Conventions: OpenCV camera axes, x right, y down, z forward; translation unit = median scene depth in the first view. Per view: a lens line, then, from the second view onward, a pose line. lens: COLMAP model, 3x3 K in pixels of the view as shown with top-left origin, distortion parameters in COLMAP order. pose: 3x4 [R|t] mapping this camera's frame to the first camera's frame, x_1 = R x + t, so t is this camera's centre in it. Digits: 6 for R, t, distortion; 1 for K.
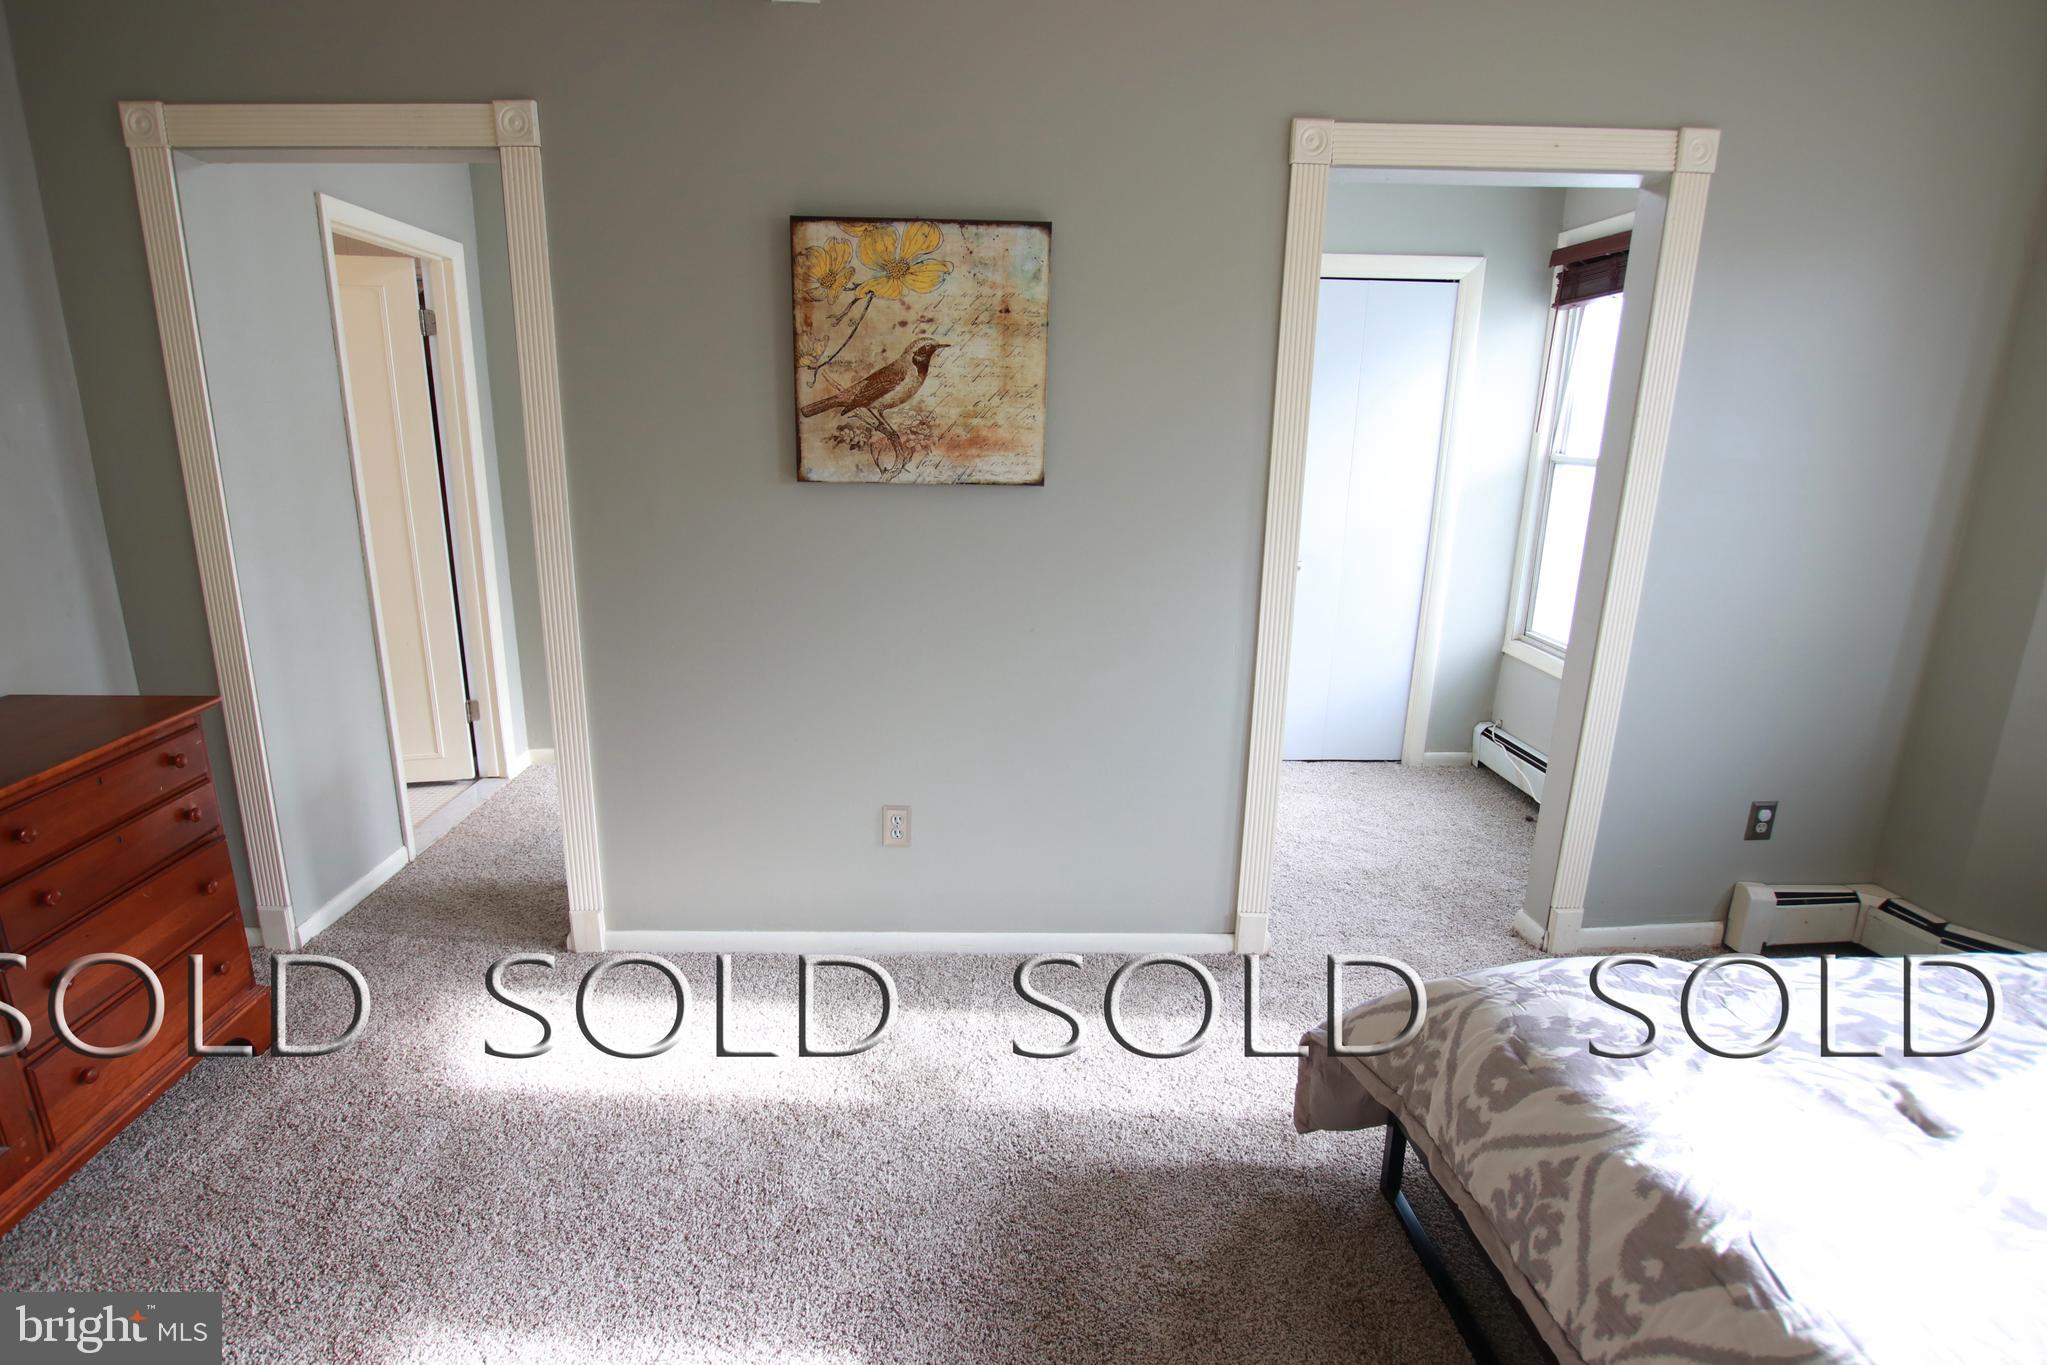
lens RADIAL K [[979.9, 0, 1020.6], [0, 979.9, 654.5], [0, 0, 1]] dist [-0.036645, 0.001422]
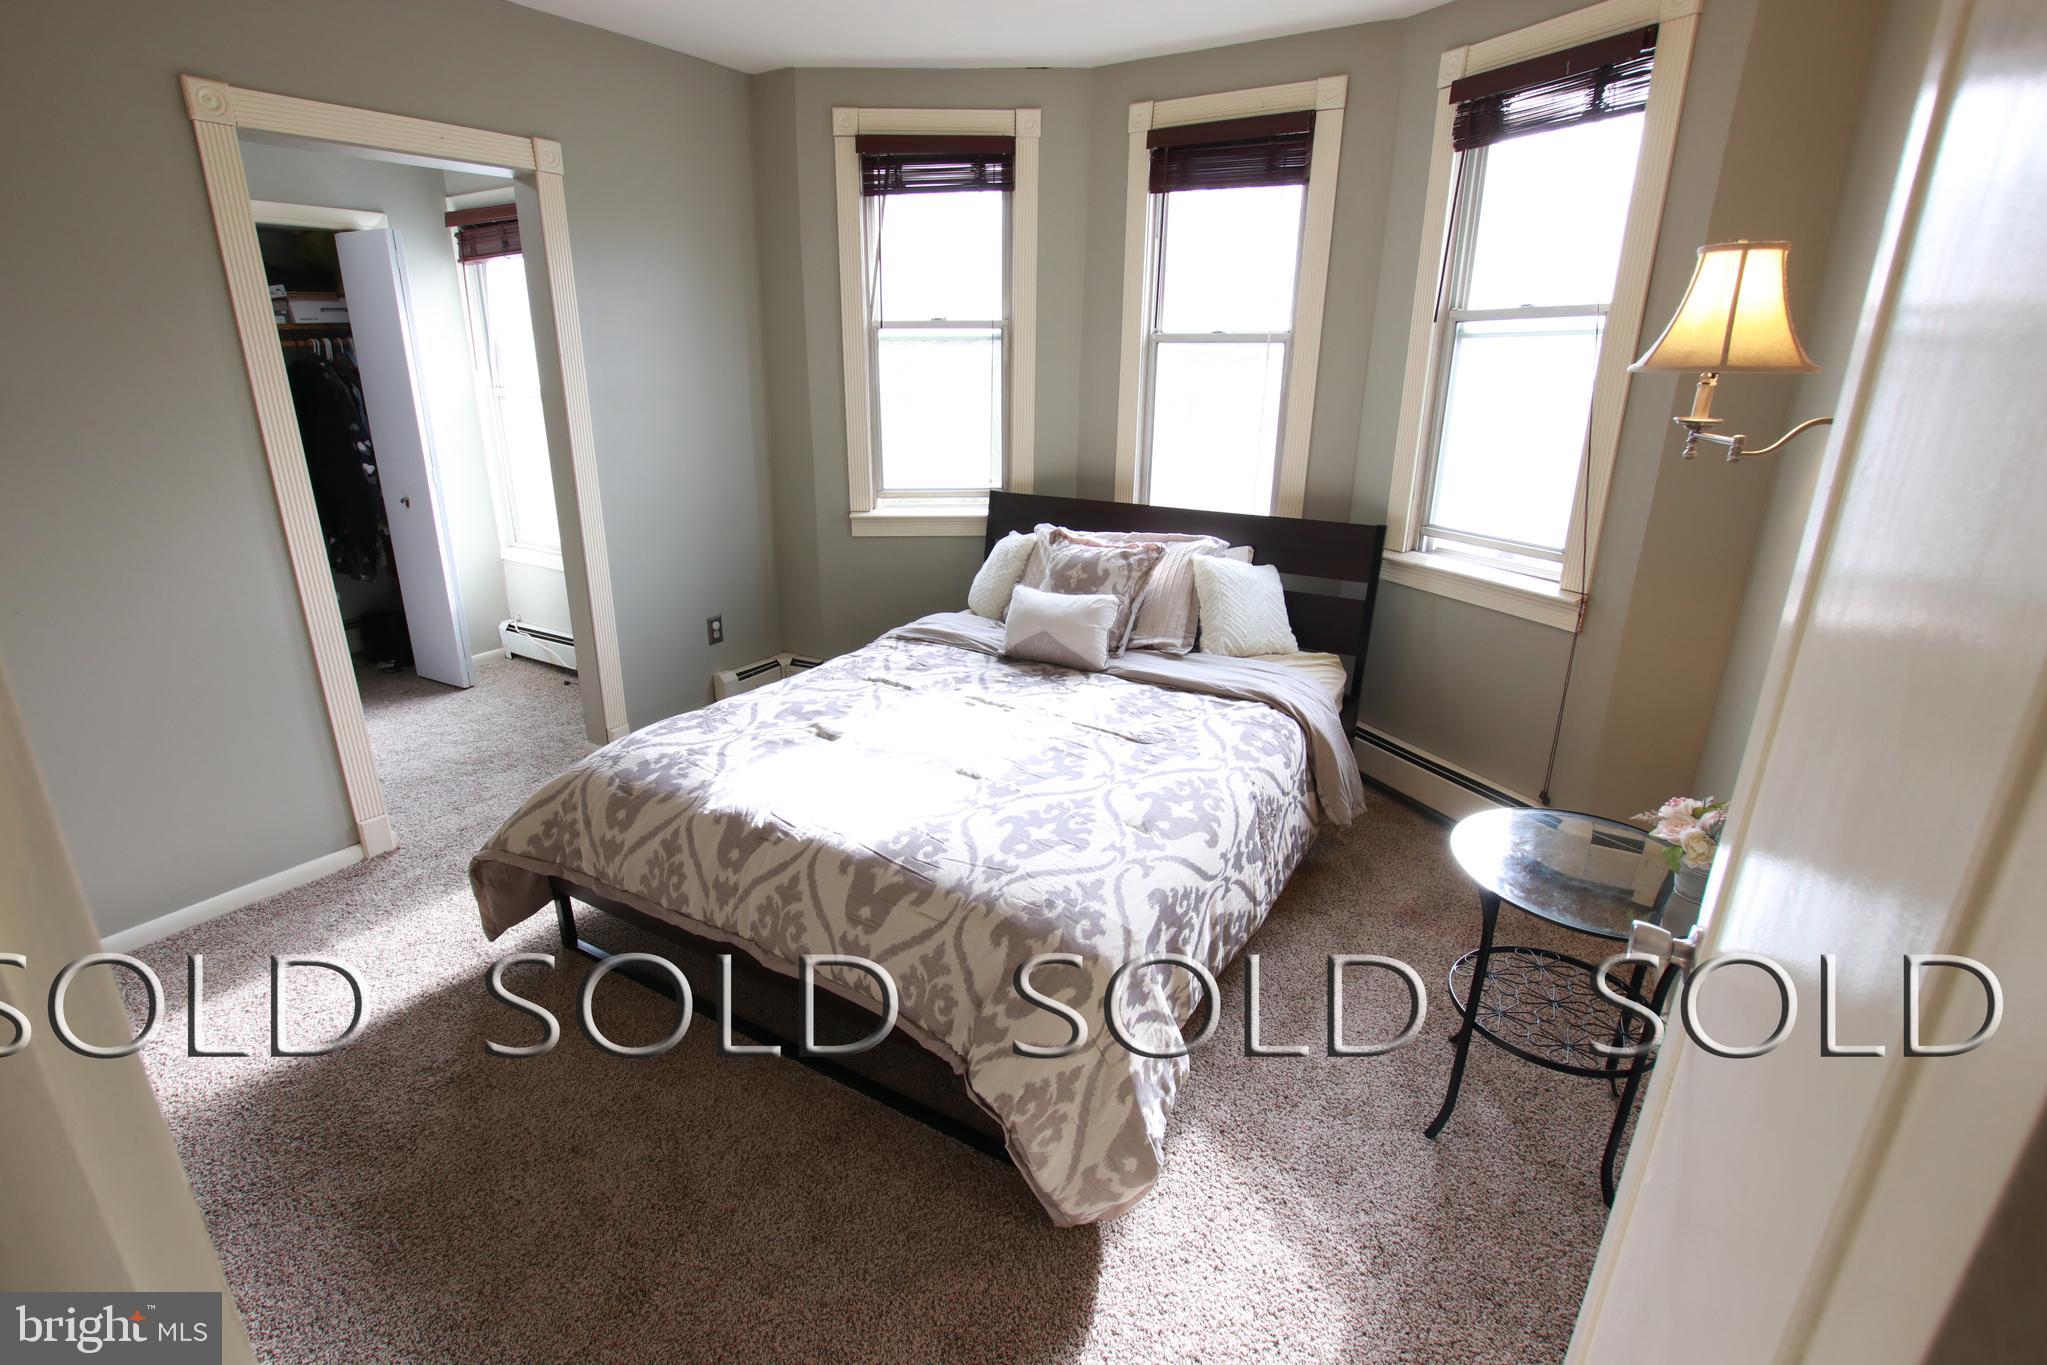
lens RADIAL K [[973.5, 0, 1023.5], [0, 973.5, 682.5], [0, 0, 1]] dist [0.001245, -0.000065]
pose [[0.529153, -0.280259, 0.800907, -0.277905], [0.207085, 0.957993, 0.198407, 0.062438], [-0.822869, 0.060868, 0.564962, -0.327644]]
